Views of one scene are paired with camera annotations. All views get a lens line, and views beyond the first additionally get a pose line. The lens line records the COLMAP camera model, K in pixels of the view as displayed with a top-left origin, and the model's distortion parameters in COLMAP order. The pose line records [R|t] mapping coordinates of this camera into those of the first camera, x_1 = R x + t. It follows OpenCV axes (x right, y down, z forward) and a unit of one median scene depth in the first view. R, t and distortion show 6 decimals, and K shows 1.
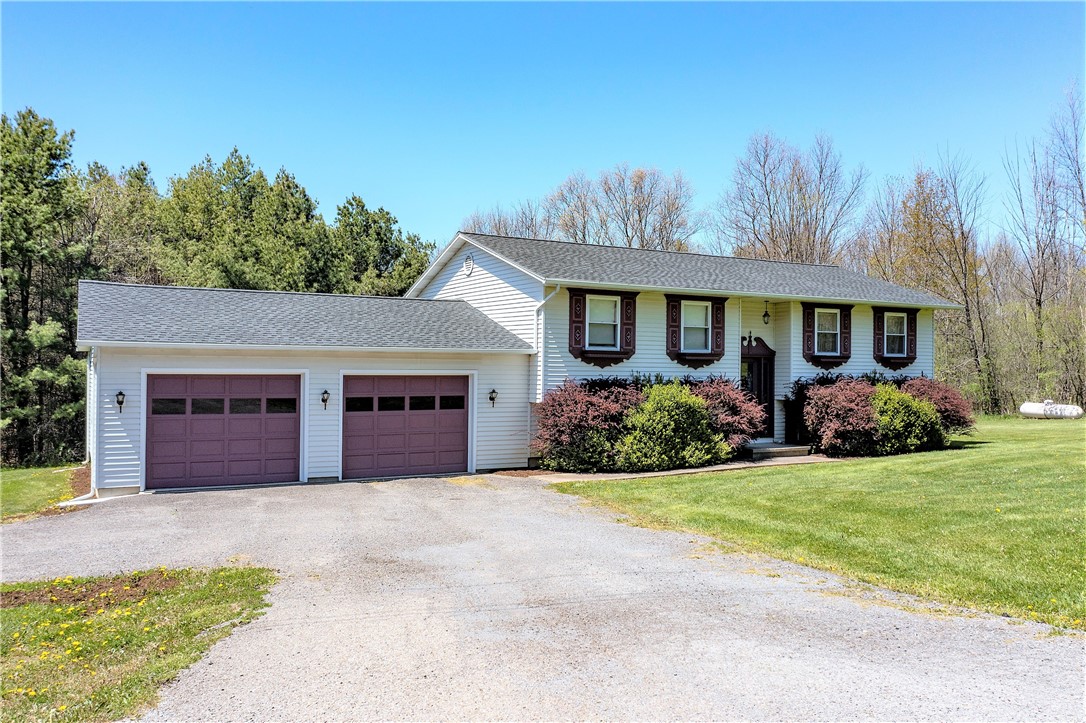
lens RADIAL K [[855.8, 0, 543.0], [0, 855.8, 361.5], [0, 0, 1]] dist [-0.021641, 0.004394]
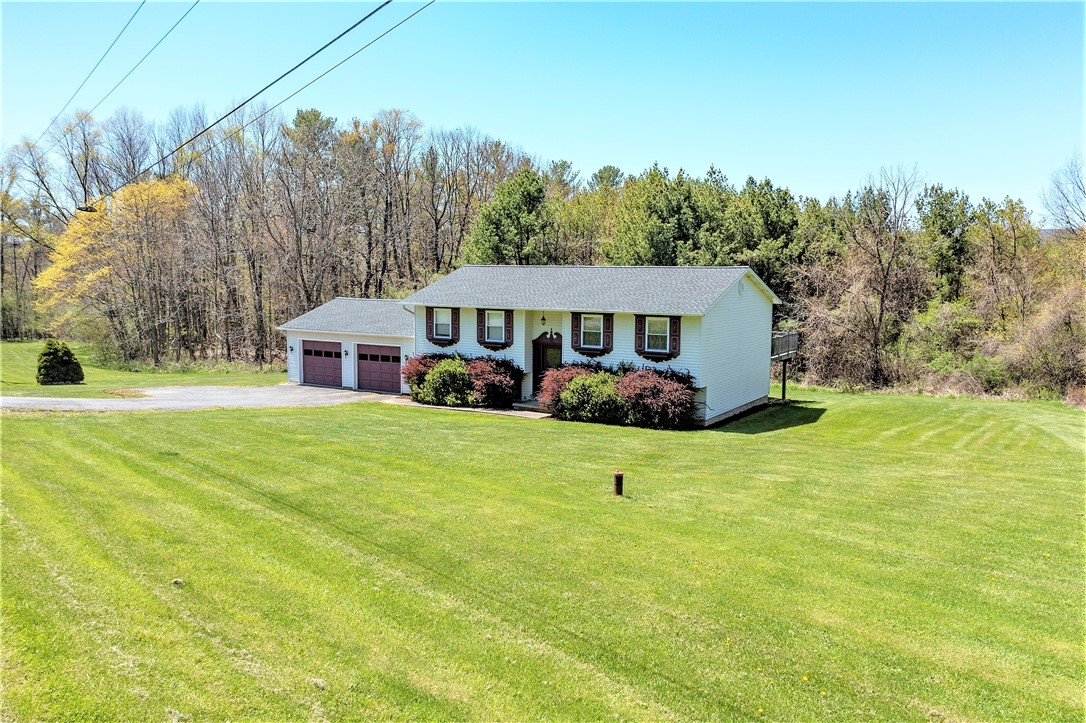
lens RADIAL K [[855.8, 0, 543.0], [0, 855.8, 361.5], [0, 0, 1]] dist [-0.021641, 0.004394]
pose [[0.490797, 0.086831, -0.866936, 1.803730], [0.000907, 0.994970, 0.100168, -0.149640], [0.871273, -0.049948, 0.488250, 0.284280]]
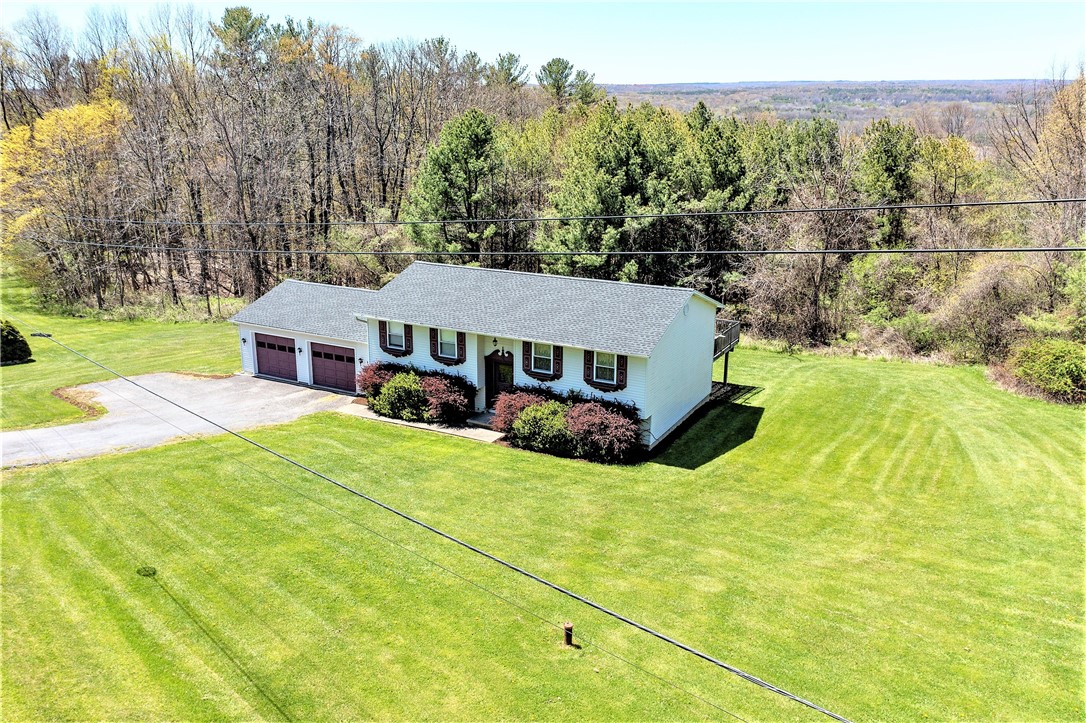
lens RADIAL K [[855.8, 0, 543.0], [0, 855.8, 361.5], [0, 0, 1]] dist [-0.021641, 0.004394]
pose [[0.542382, 0.222024, -0.810263, 1.802043], [0.000126, 0.964426, 0.264351, -0.490335], [0.840132, -0.143481, 0.523060, 0.280871]]
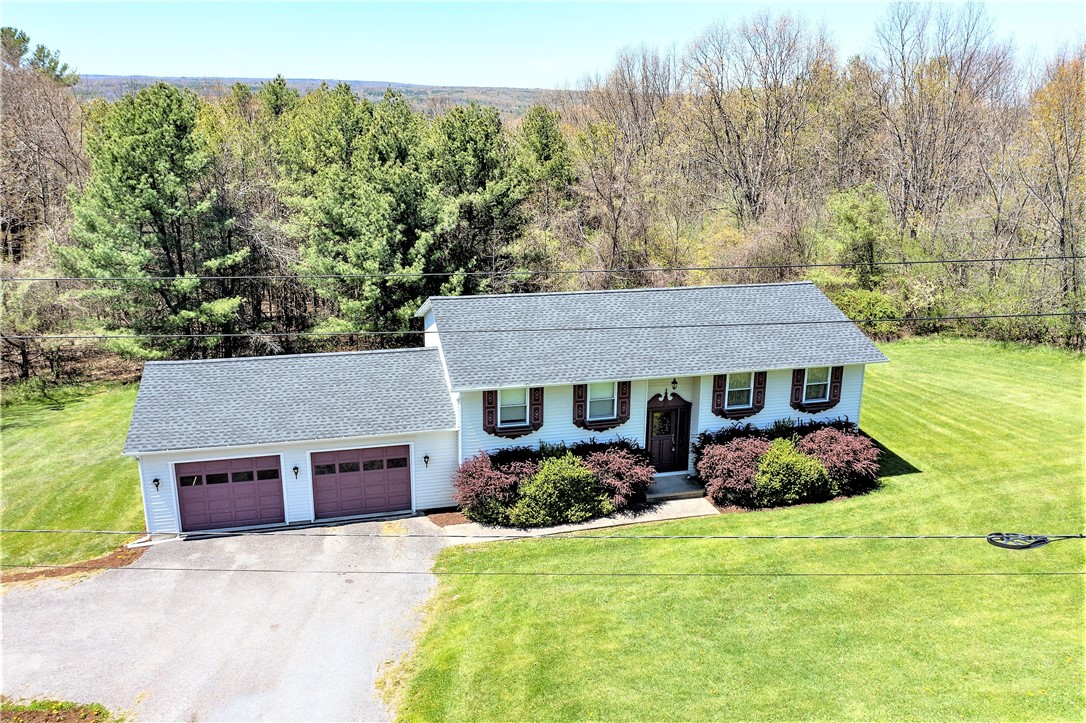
lens RADIAL K [[855.8, 0, 543.0], [0, 855.8, 361.5], [0, 0, 1]] dist [-0.021641, 0.004394]
pose [[0.969134, 0.063889, -0.238113, 0.413767], [0.002586, 0.963150, 0.268954, -0.452931], [0.246522, -0.261268, 0.933256, -0.156330]]
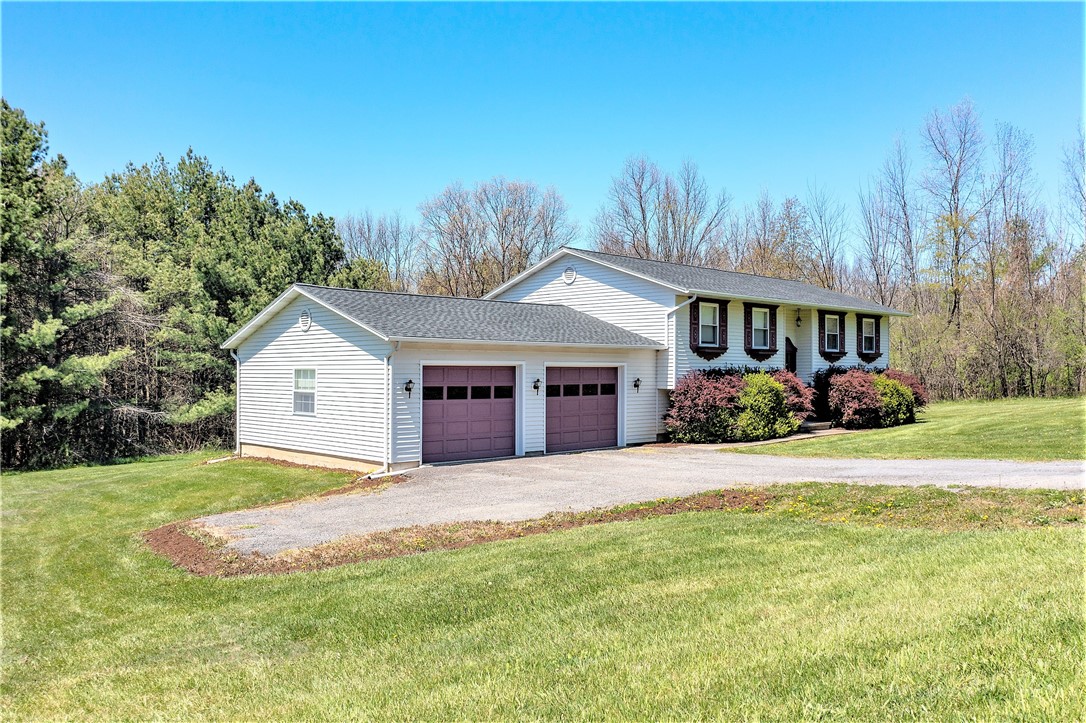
lens RADIAL K [[843.3, 0, 543.0], [0, 843.3, 361.5], [0, 0, 1]] dist [-0.010796, -0.002332]
pose [[0.968091, -0.003794, 0.250570, -0.479244], [0.004458, 0.999988, -0.002085, 0.010209], [-0.250559, 0.003136, 0.968096, -0.135601]]
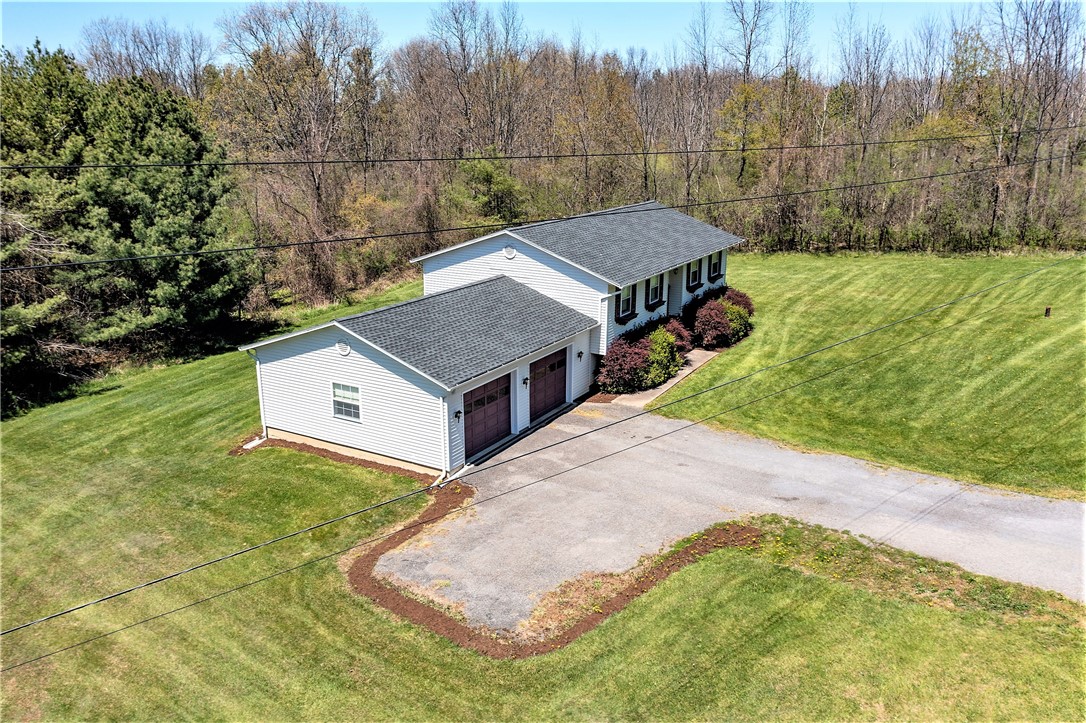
lens RADIAL K [[860.4, 0, 544.8], [0, 860.4, 330.7], [0, 0, 1]] dist [-0.089210, -0.000490]
pose [[0.856788, -0.127219, 0.499730, -0.890291], [-0.001719, 0.968380, 0.249473, -0.394562], [-0.515666, -0.214605, 0.829478, -0.286826]]
